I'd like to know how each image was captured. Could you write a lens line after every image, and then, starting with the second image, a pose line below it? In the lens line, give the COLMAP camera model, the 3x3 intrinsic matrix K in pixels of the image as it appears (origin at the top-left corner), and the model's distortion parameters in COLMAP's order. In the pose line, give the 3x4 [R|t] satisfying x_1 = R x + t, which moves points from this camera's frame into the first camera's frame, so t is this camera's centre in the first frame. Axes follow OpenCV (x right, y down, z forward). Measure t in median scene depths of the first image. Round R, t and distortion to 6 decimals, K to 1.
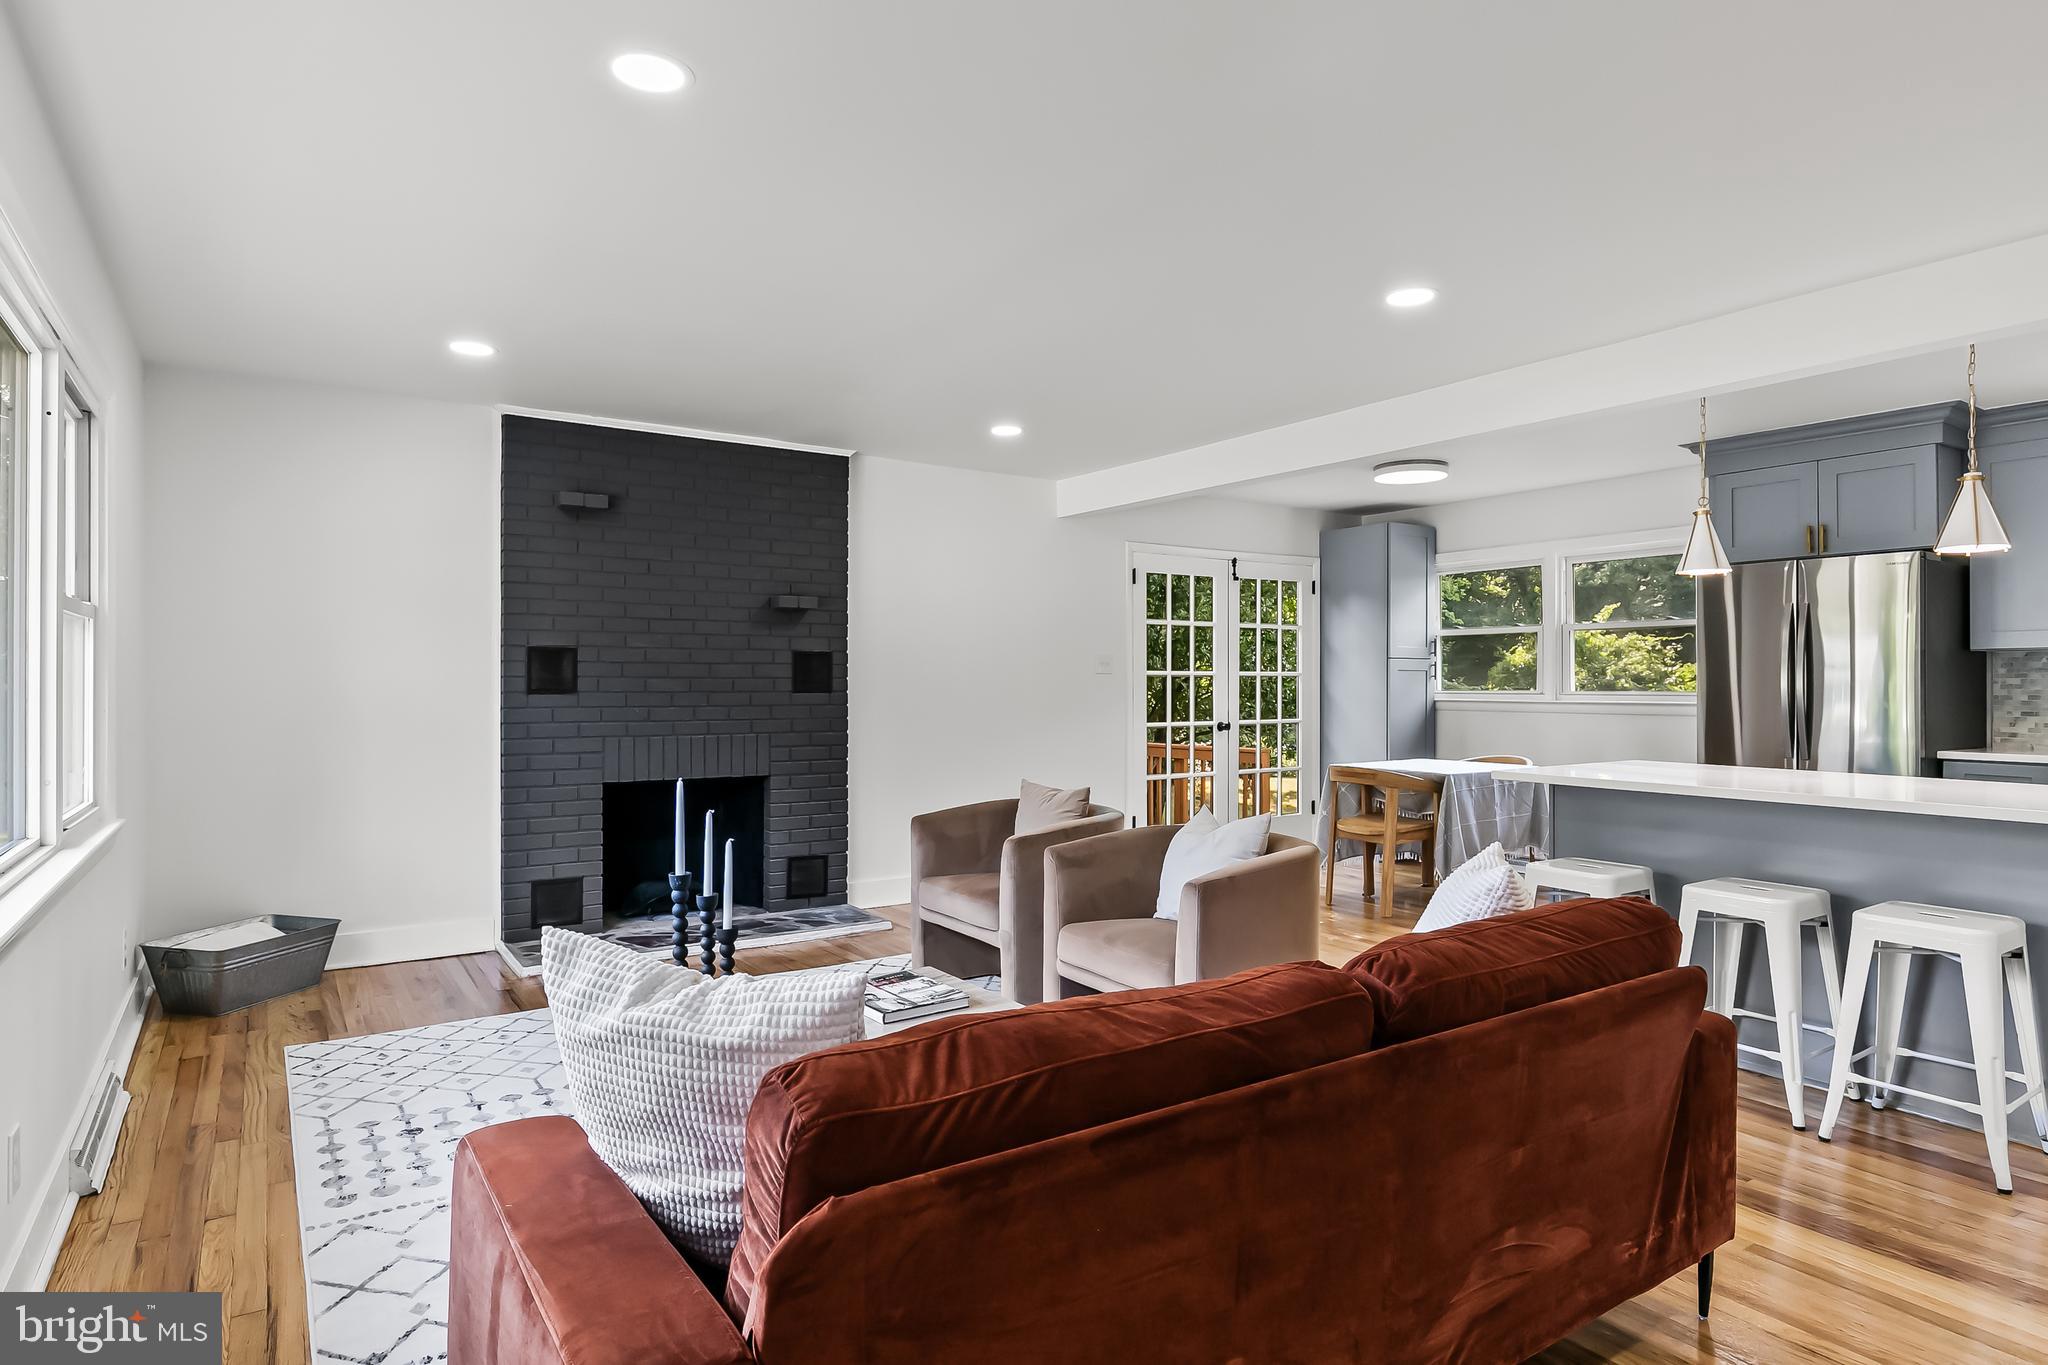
lens RADIAL K [[1124.7, 0, 1024.0], [0, 1124.7, 682.5], [0, 0, 1]] dist [-0.001840, -0.000417]
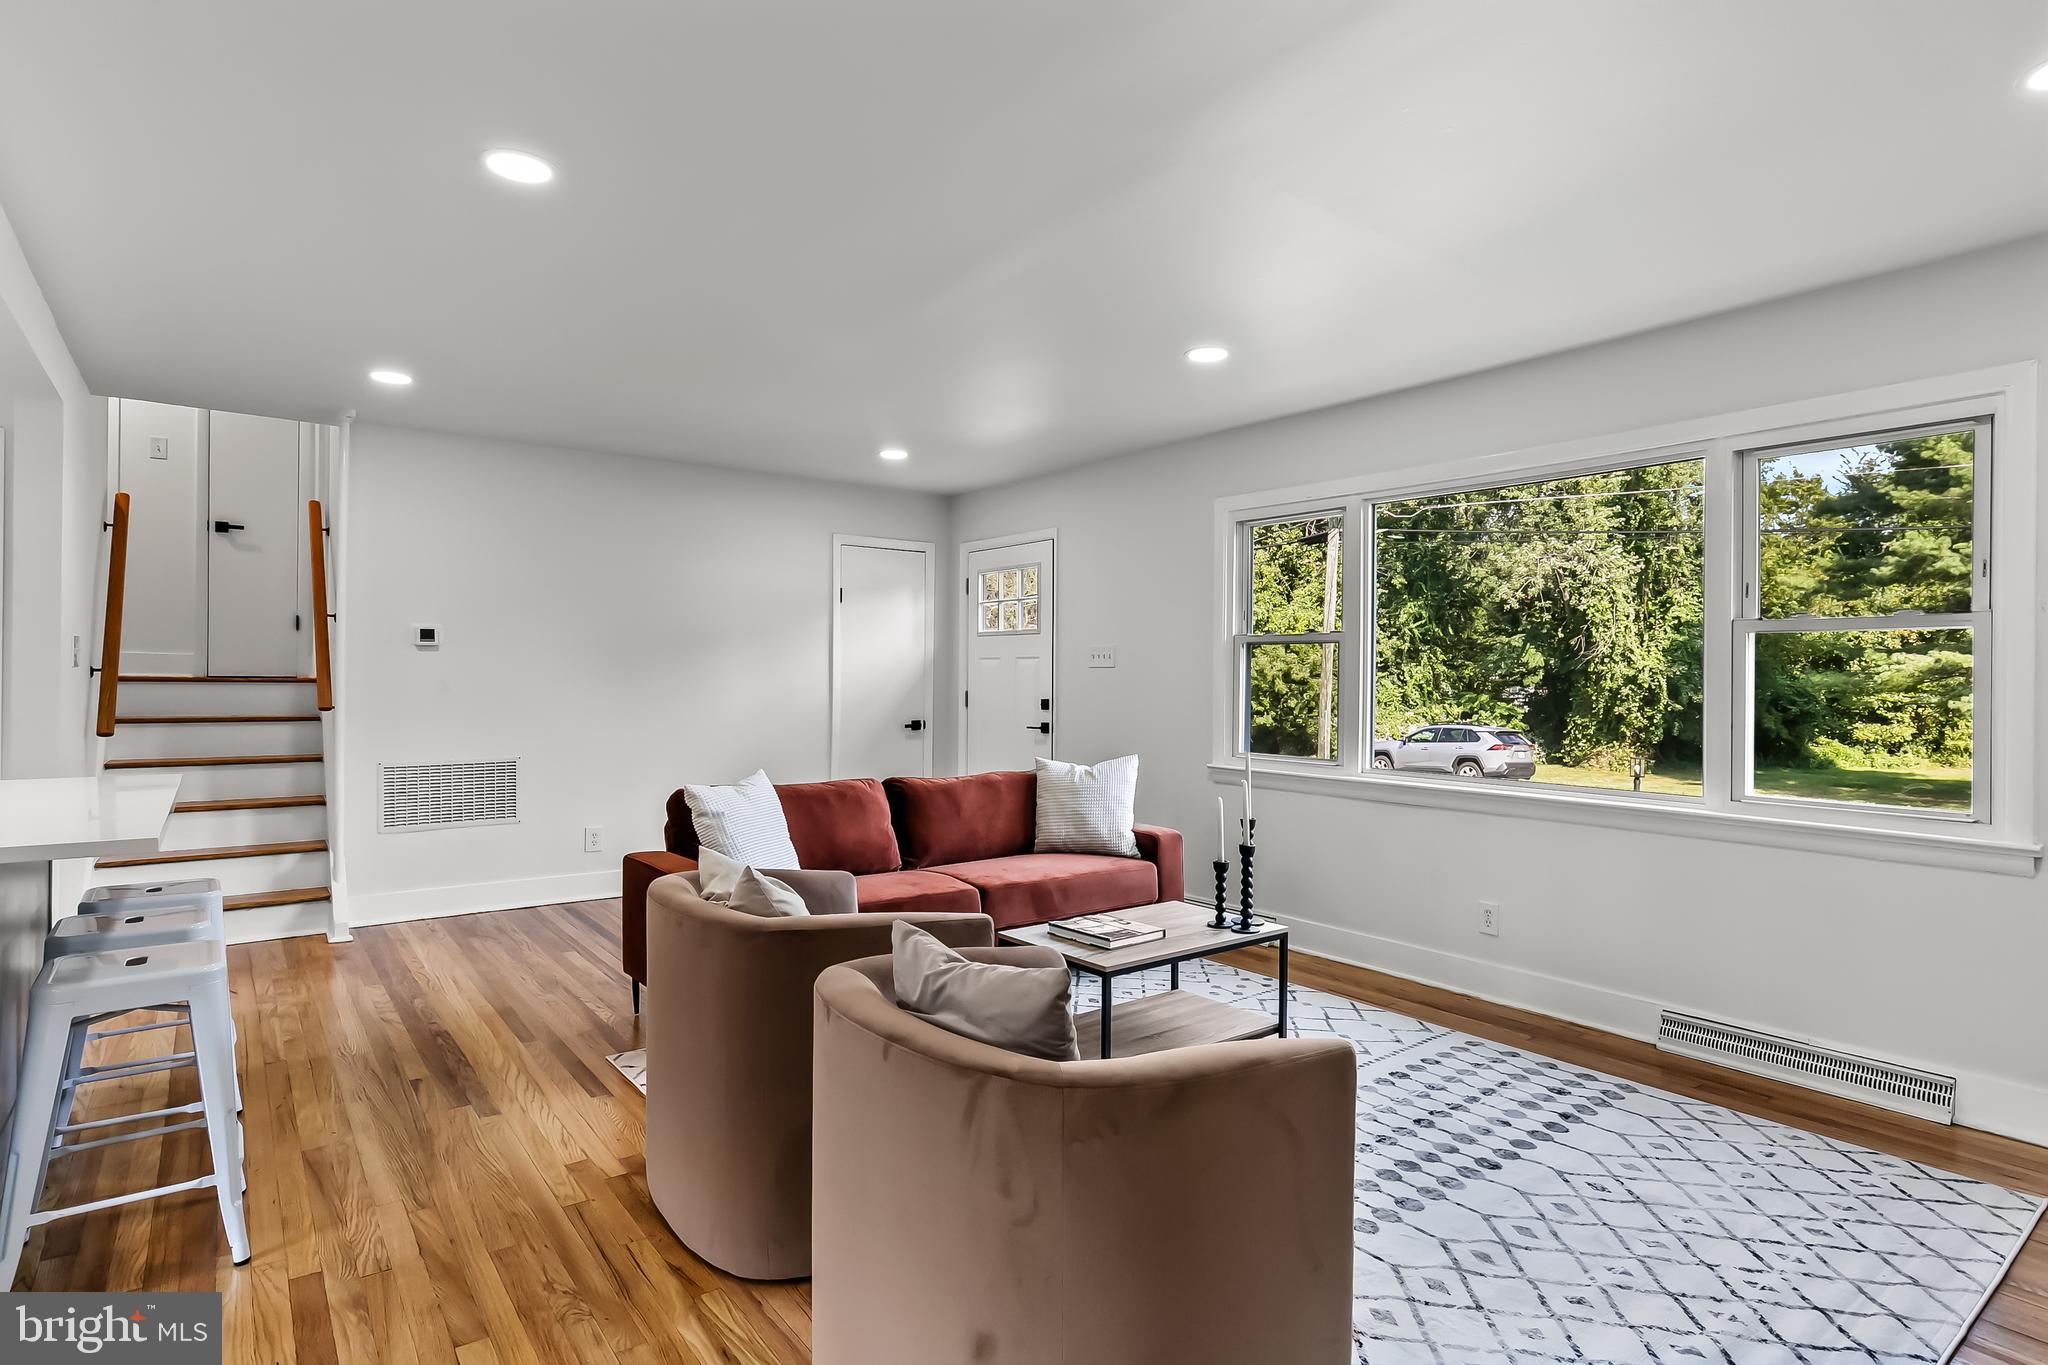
lens RADIAL K [[1064.6, 0, 1024.0], [0, 1064.6, 682.5], [0, 0, 1]] dist [0.001797, 0.001172]
pose [[-0.998245, -0.011290, -0.058139, 0.026613], [-0.011461, 0.999931, 0.002603, 0.000648], [0.058105, 0.003265, -0.998305, 1.158723]]
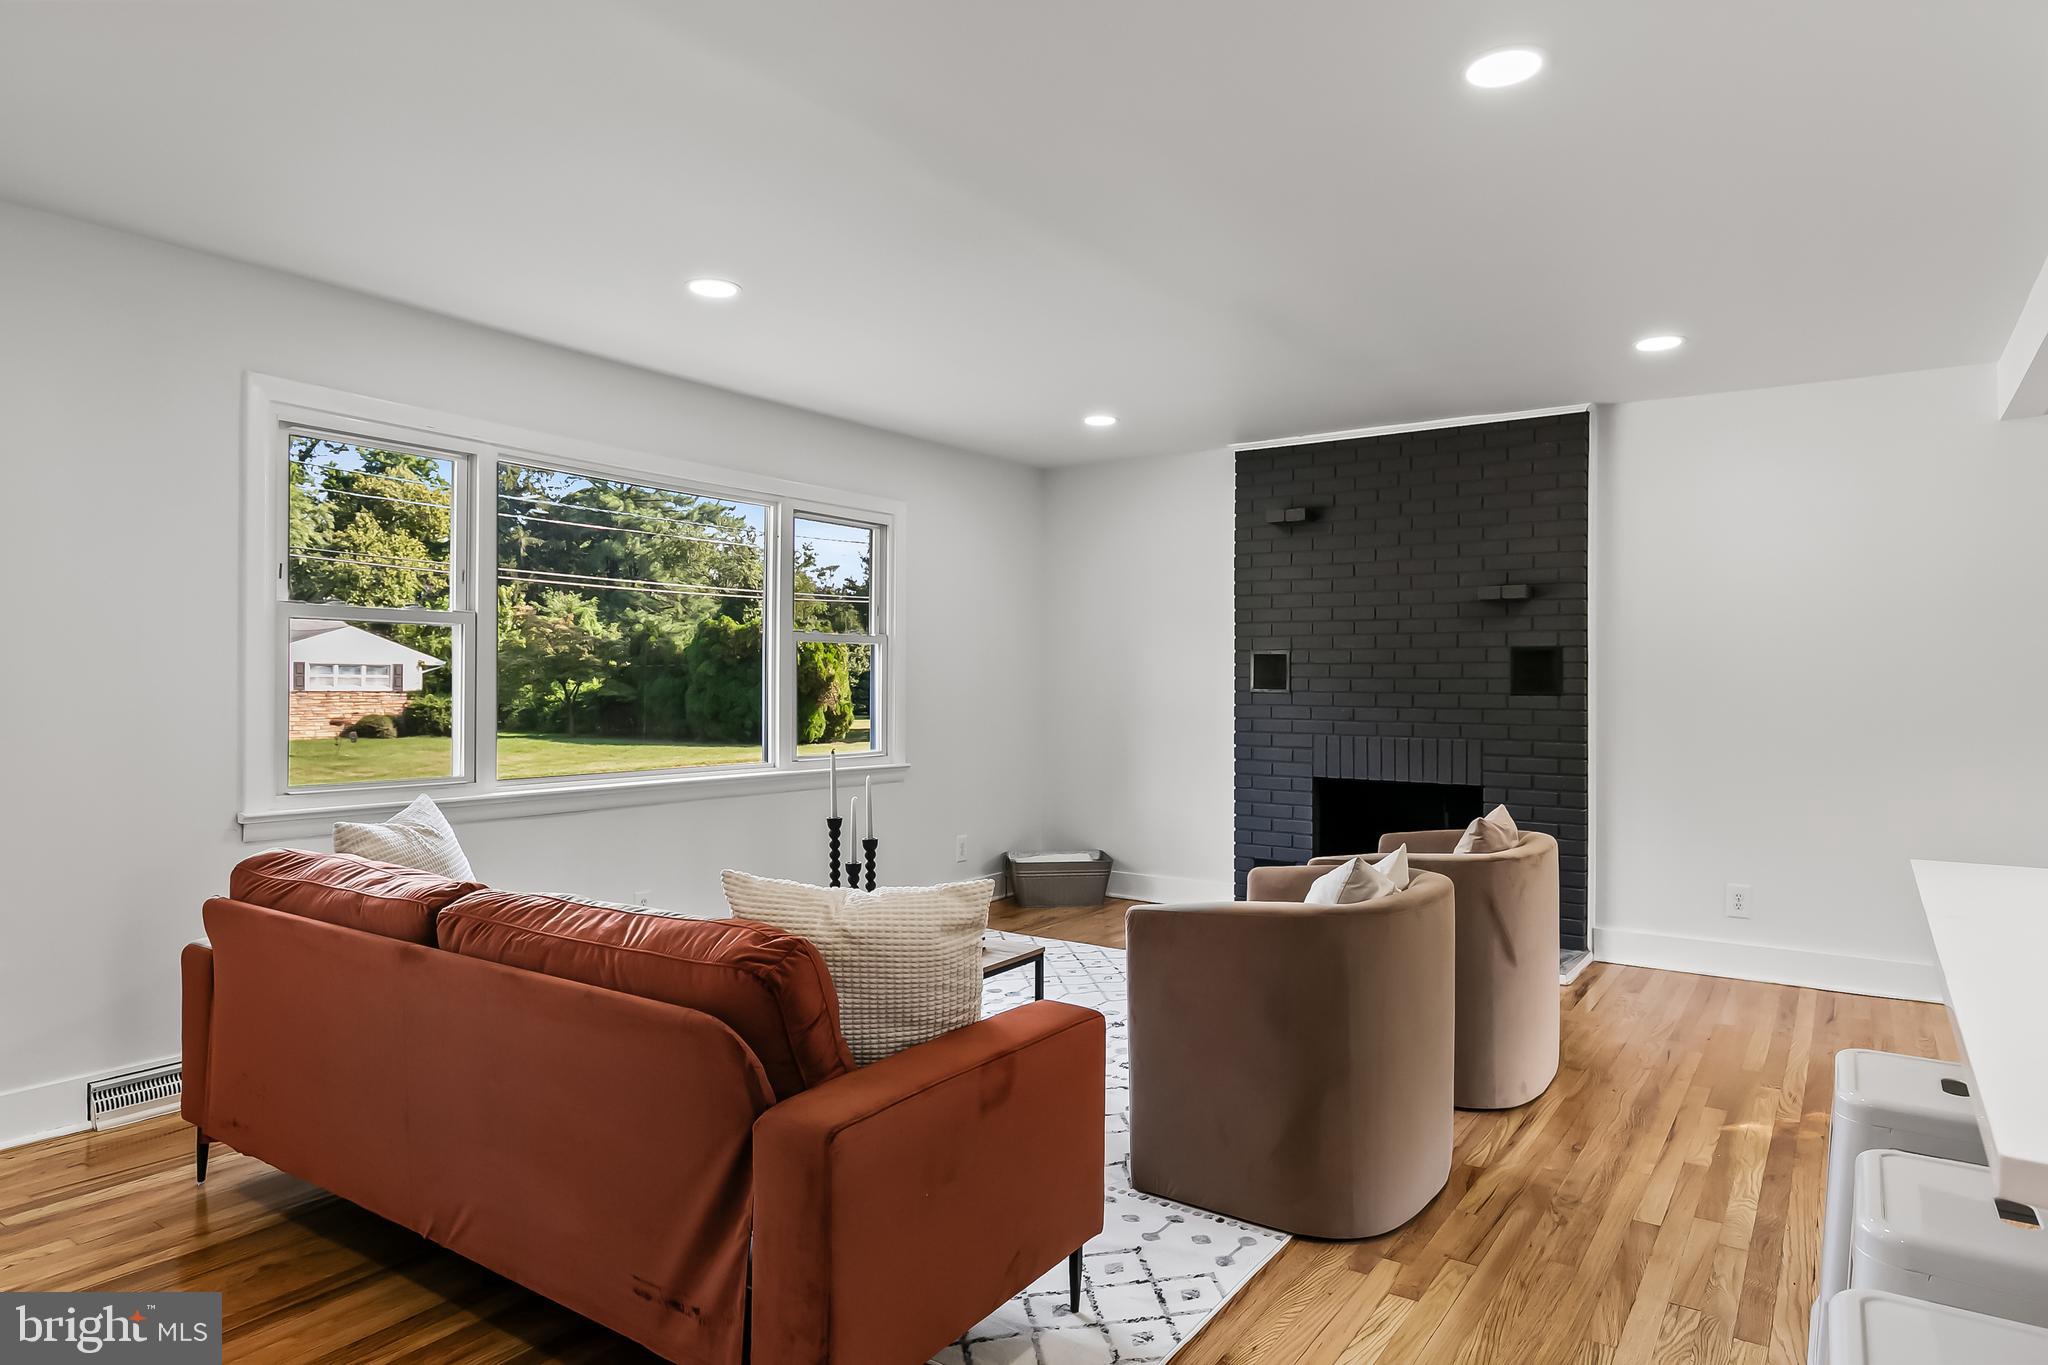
lens RADIAL K [[1192.9, 0, 1024.0], [0, 1192.9, 682.5], [0, 0, 1]] dist [-0.001581, -0.001466]
pose [[0.364797, -0.001077, -0.931087, 0.578432], [-0.005812, 0.999977, -0.003434, 0.005229], [0.931069, 0.006664, 0.364782, 0.333014]]
